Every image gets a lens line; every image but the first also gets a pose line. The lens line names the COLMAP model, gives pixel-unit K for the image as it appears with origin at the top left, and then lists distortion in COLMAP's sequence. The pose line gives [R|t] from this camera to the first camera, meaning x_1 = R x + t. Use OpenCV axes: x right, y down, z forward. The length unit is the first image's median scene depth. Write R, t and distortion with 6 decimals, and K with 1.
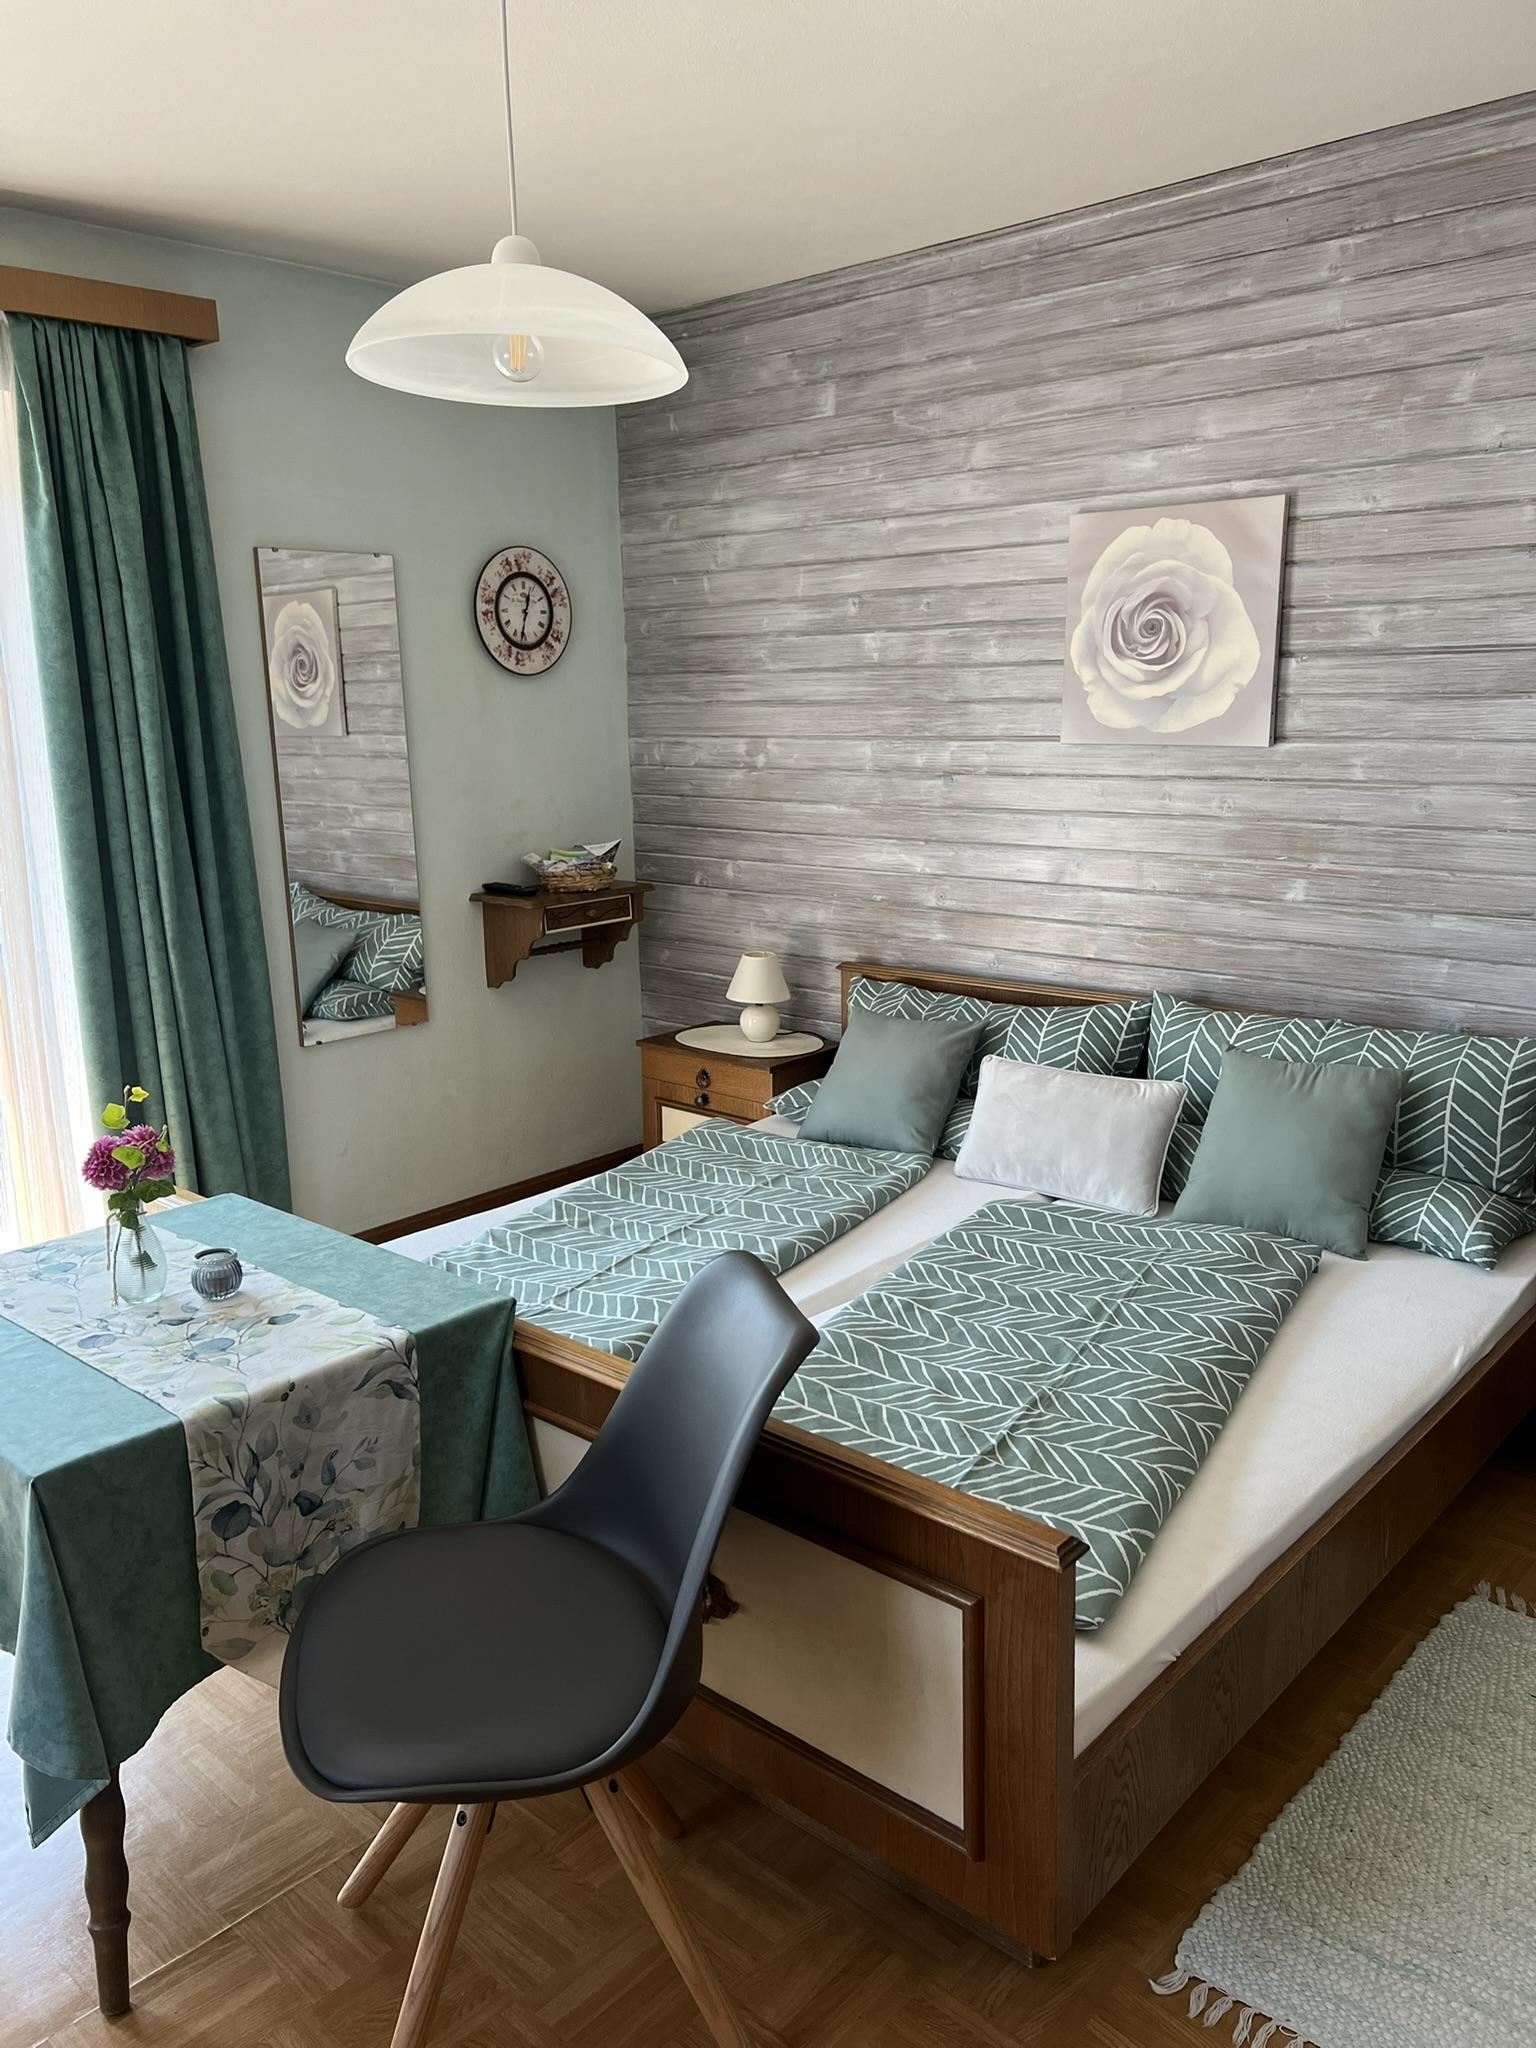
lens RADIAL K [[1549.6, 0, 777.8], [0, 1549.6, 1027.4], [0, 0, 1]] dist [-0.006325, -0.009141]
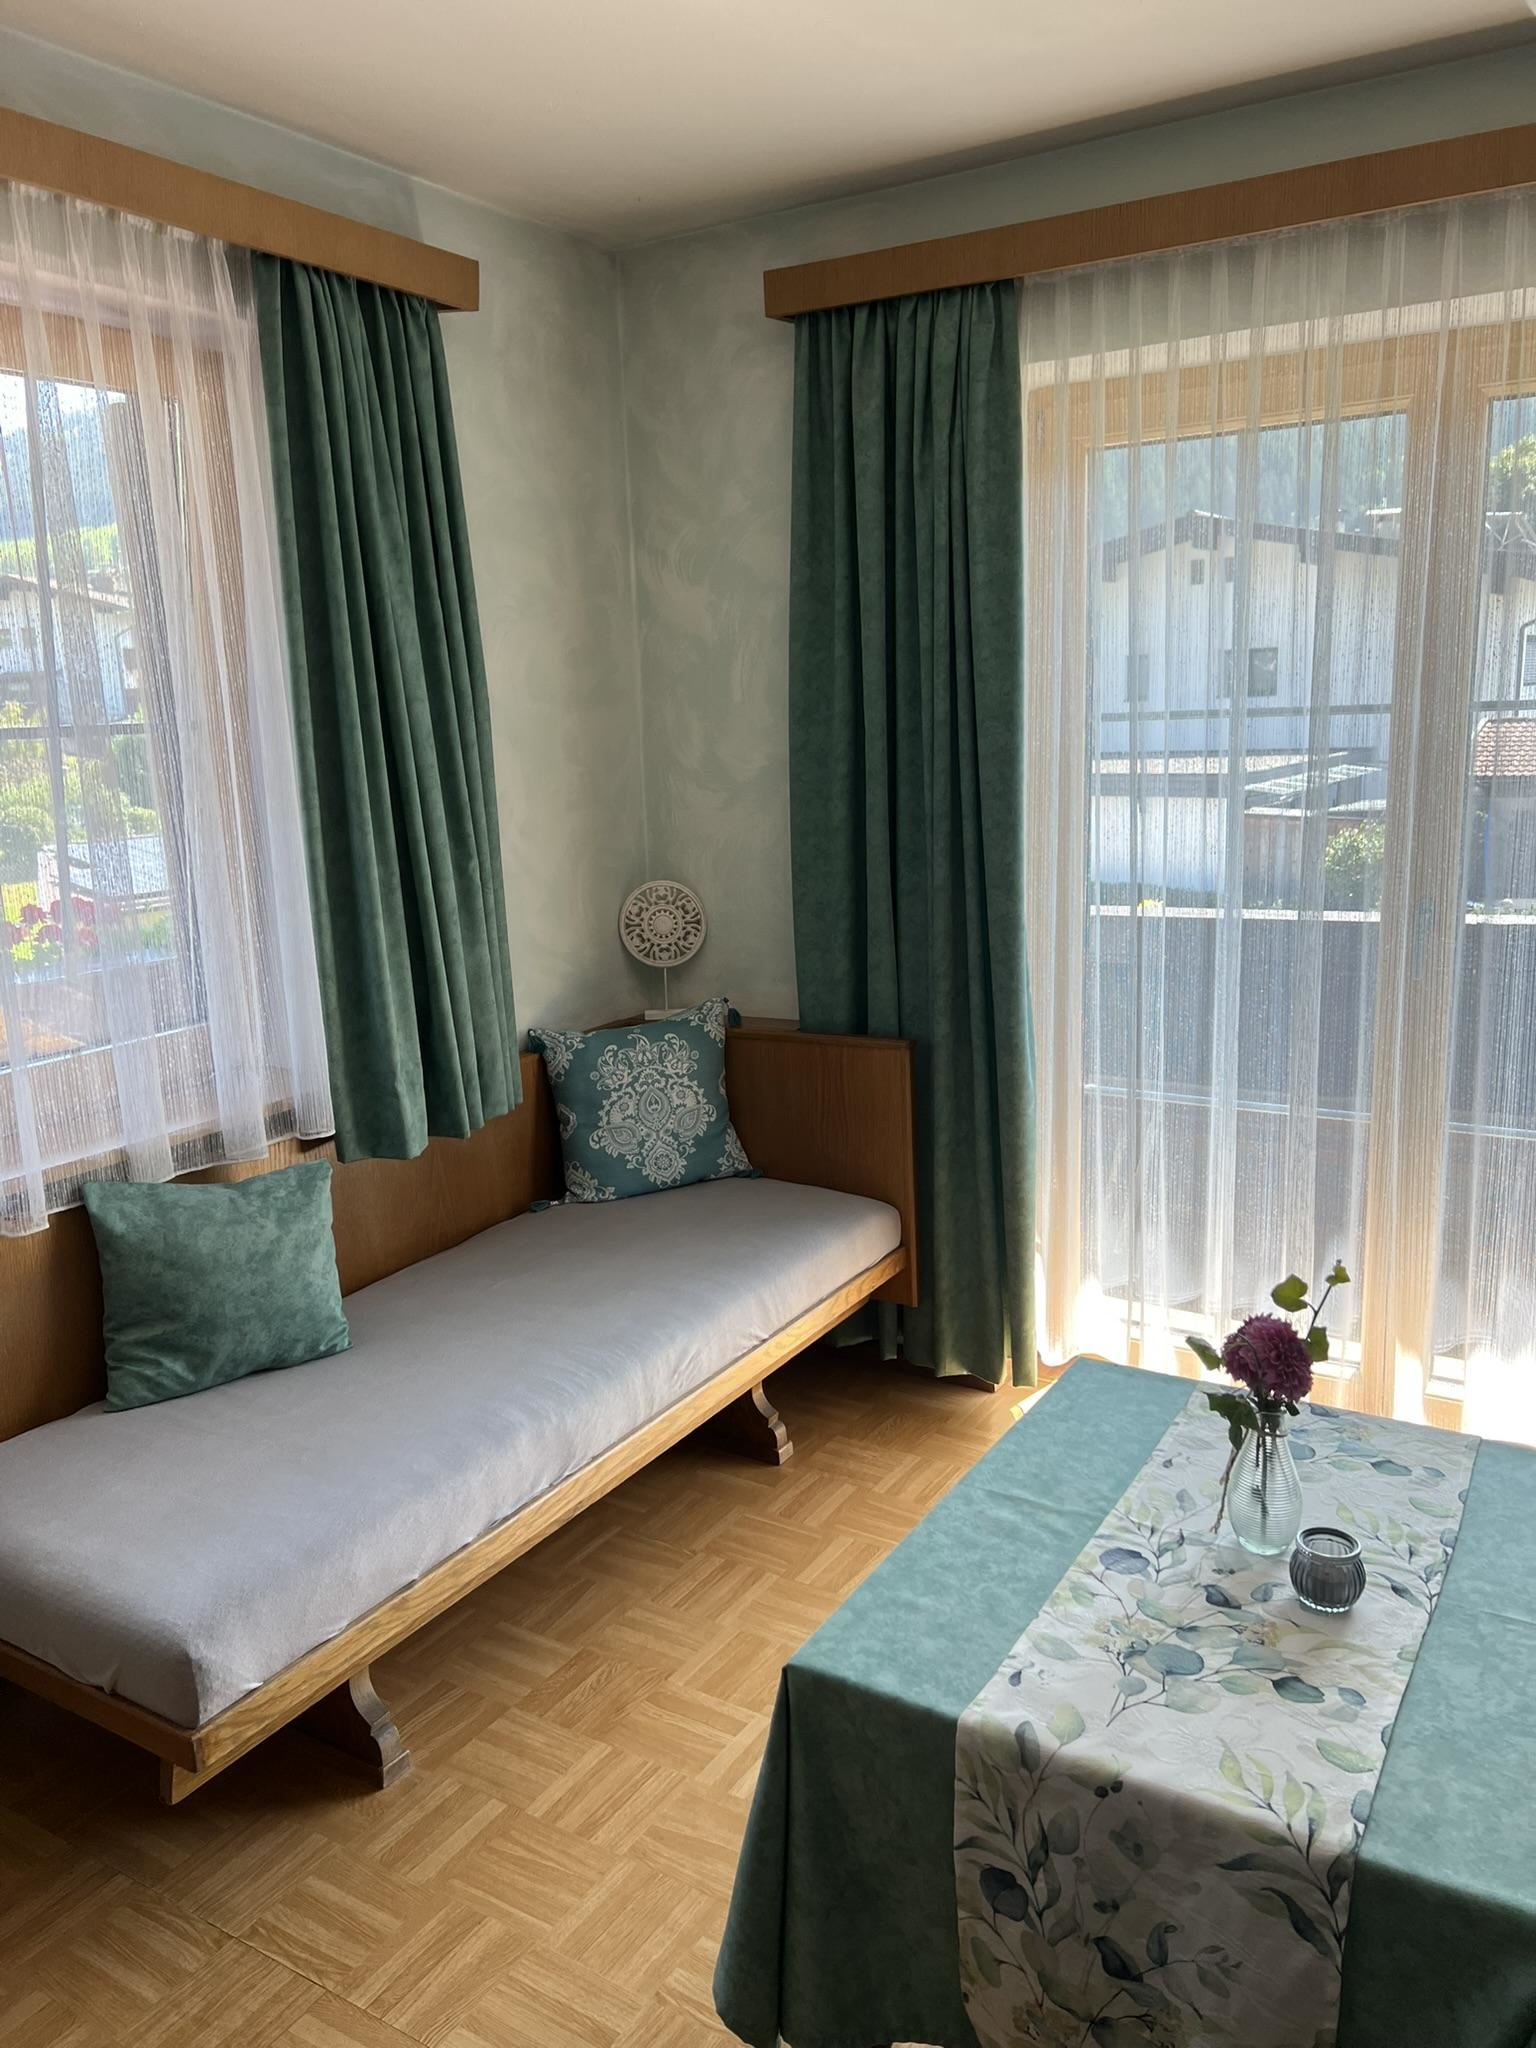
lens RADIAL K [[1549.6, 0, 776.9], [0, 1549.6, 1026.2], [0, 0, 1]] dist [-0.006325, -0.009141]
pose [[0.177815, 0.214308, -0.960445, 0.207458], [-0.183808, 0.966055, 0.181530, -0.161721], [0.966745, 0.144258, 0.211171, 0.669634]]
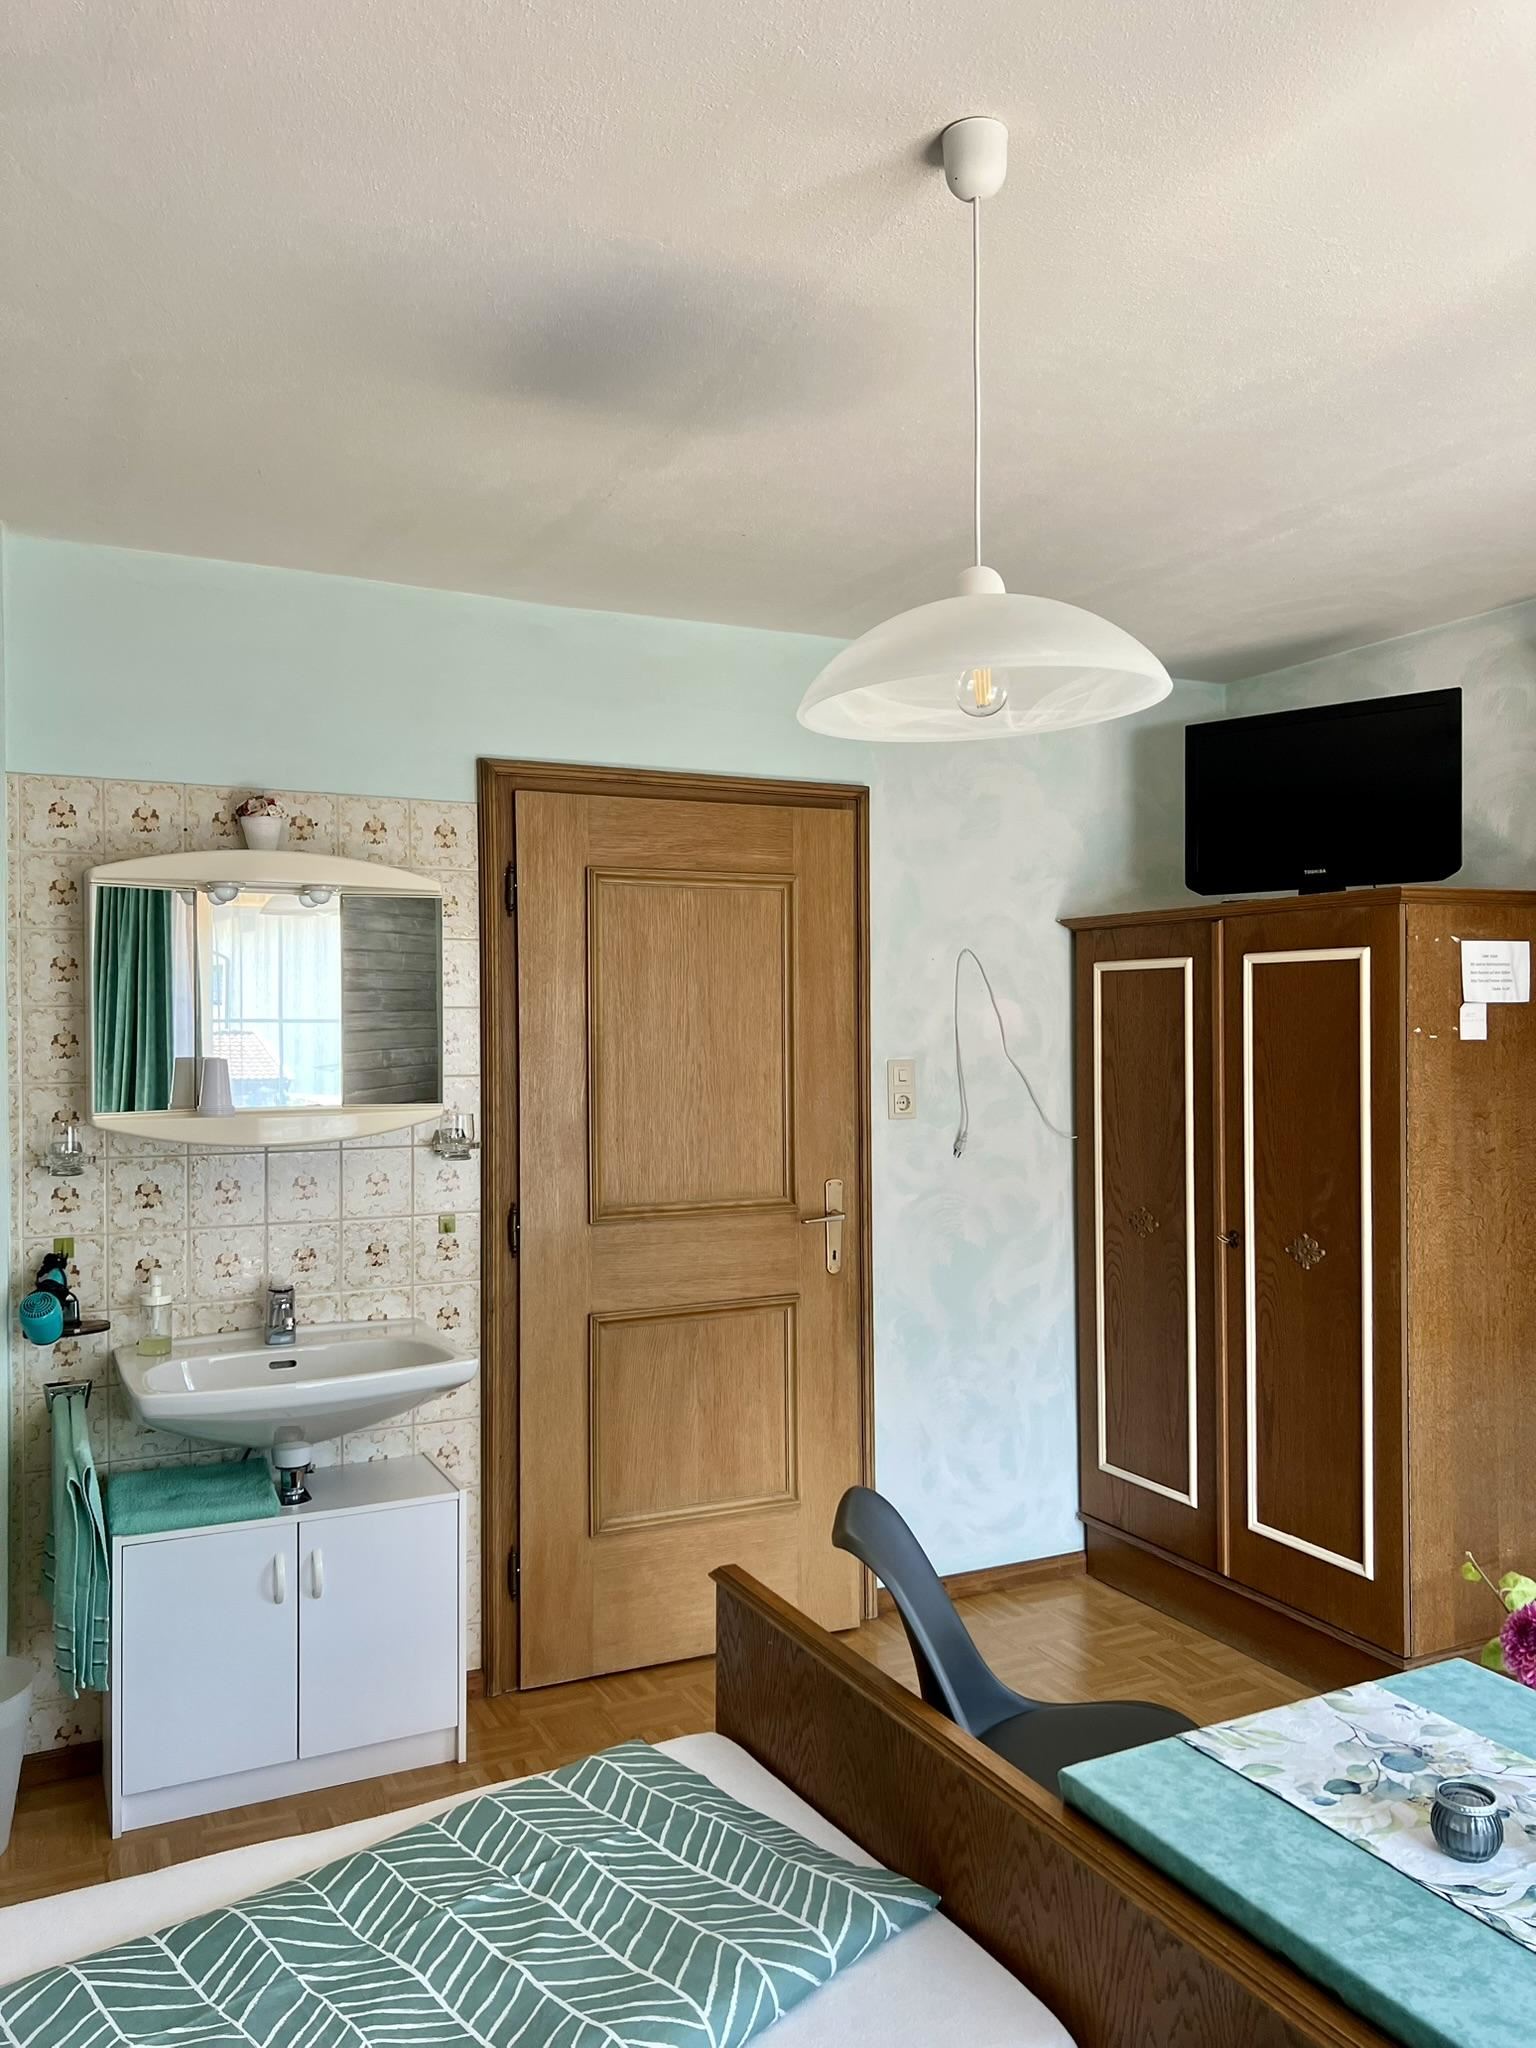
lens RADIAL K [[1549.6, 0, 770.4], [0, 1549.6, 1017.6], [0, 0, 1]] dist [-0.006325, -0.009141]
pose [[-0.932424, 0.015529, 0.361031, -0.365185], [0.095373, 0.974228, 0.204412, -0.442621], [-0.348552, 0.225031, -0.909875, 1.903951]]
